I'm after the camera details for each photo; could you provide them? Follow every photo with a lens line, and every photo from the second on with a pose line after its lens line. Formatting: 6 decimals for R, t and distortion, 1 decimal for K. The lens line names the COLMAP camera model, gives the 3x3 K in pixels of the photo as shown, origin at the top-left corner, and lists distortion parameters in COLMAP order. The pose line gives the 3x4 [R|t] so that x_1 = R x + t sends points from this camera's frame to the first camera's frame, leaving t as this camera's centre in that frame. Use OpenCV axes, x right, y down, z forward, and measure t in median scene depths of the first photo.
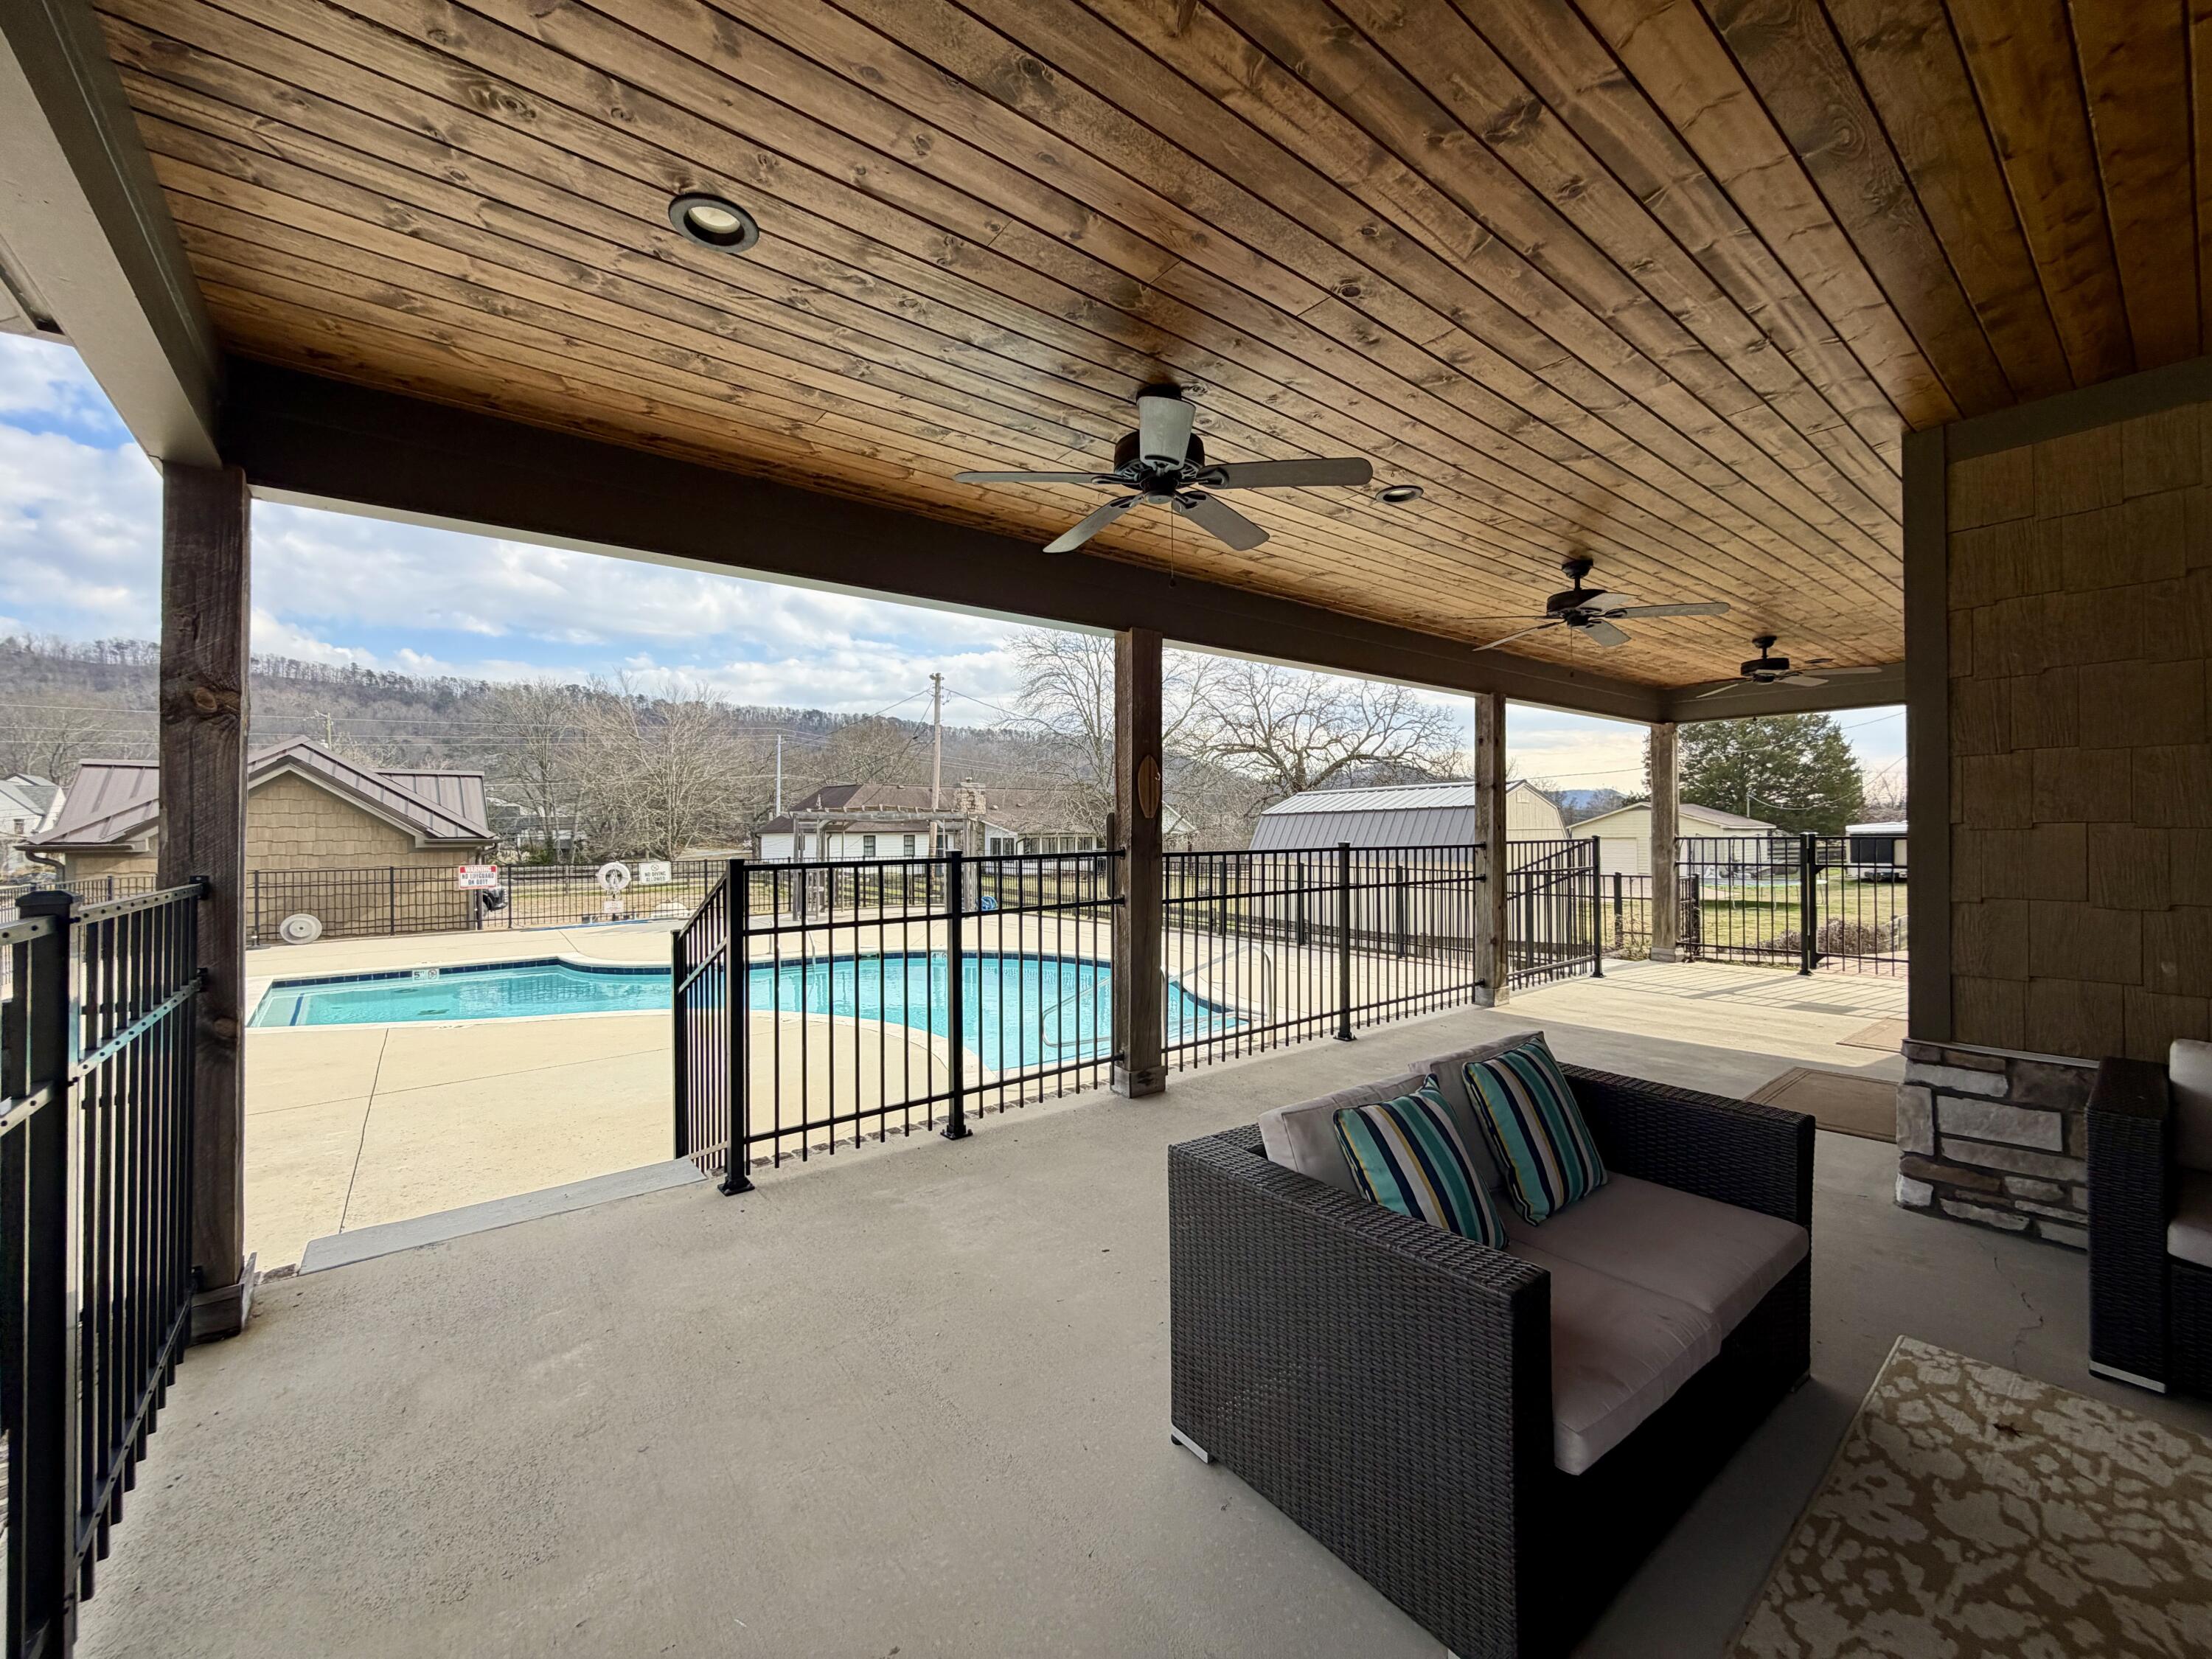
lens RADIAL K [[882.4, 0, 1101.1], [0, 882.4, 827.7], [0, 0, 1]] dist [0.001399, 0.000090]
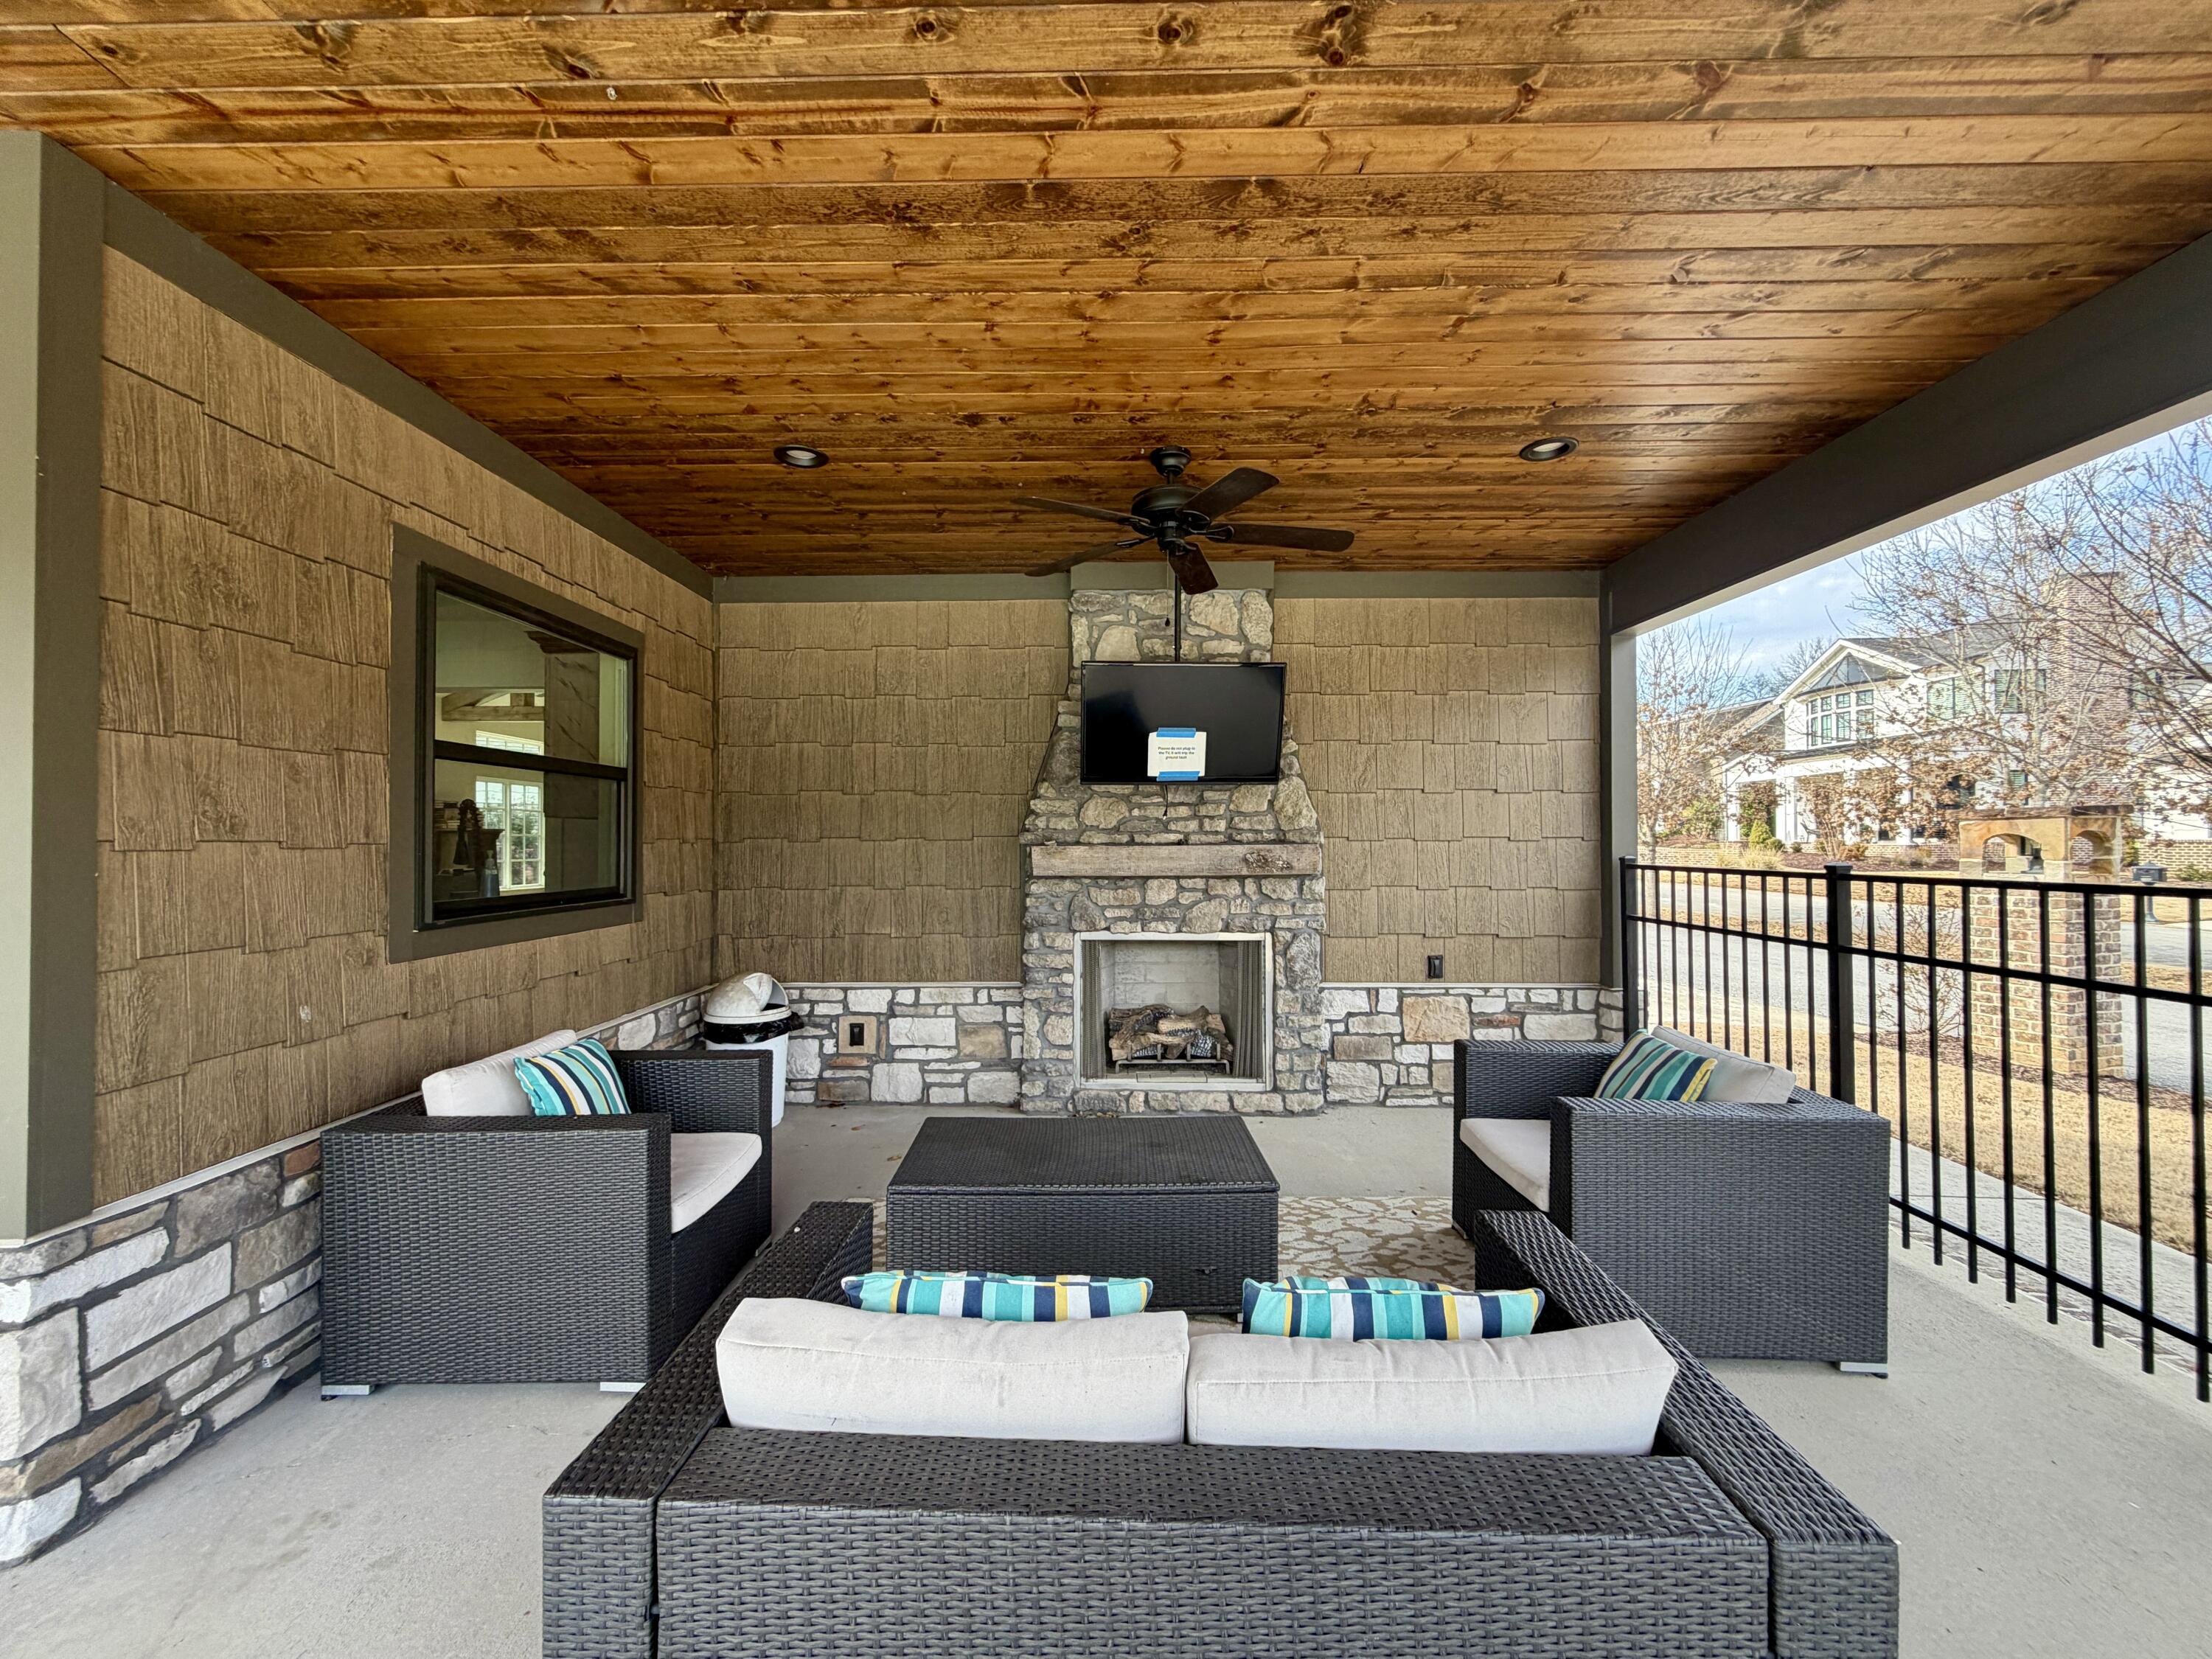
lens RADIAL K [[882.4, 0, 1095.6], [0, 882.4, 828.6], [0, 0, 1]] dist [0.001399, 0.000090]
pose [[-0.775758, 0.019269, 0.630736, 0.029683], [0.005686, 0.999707, -0.023547, 0.002398], [-0.631005, -0.014681, -0.775640, 0.468492]]
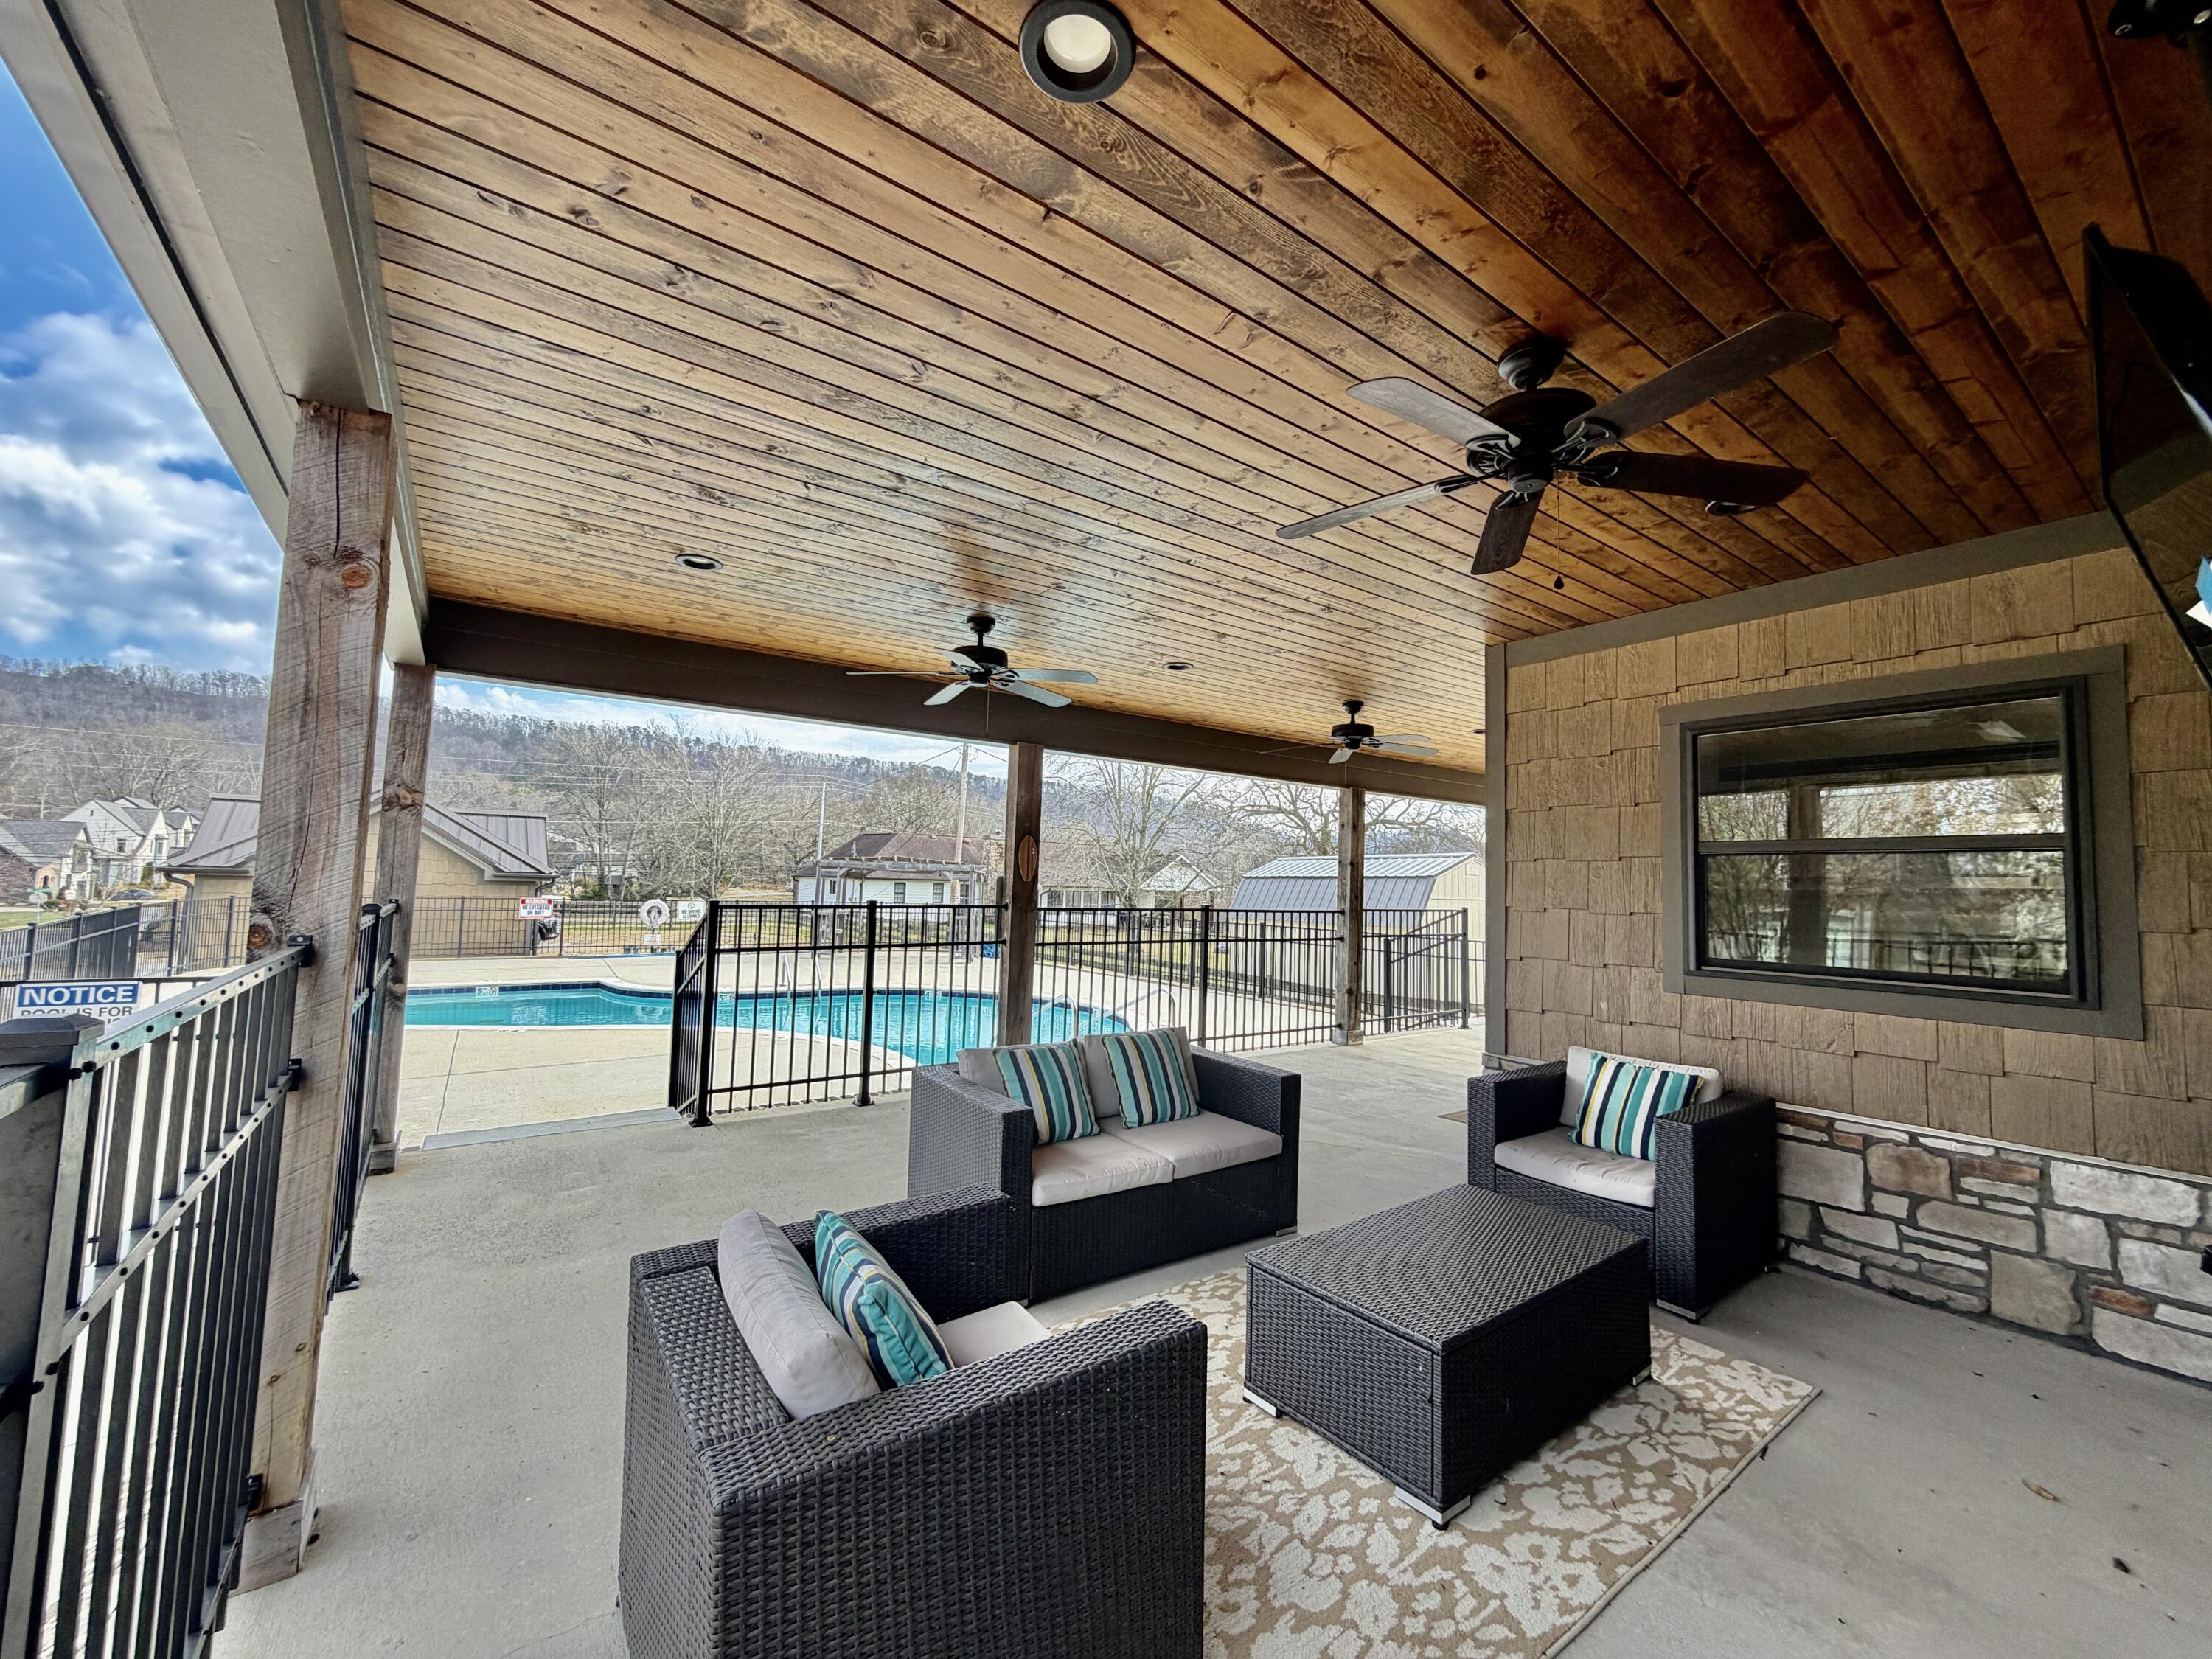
lens RADIAL K [[882.4, 0, 1102.9], [0, 882.4, 826.4], [0, 0, 1]] dist [0.001399, 0.000090]
pose [[0.998446, 0.032393, -0.045338, 0.155001], [-0.035152, 0.997491, -0.061455, -0.010680], [0.043233, 0.062953, 0.997080, -0.237978]]
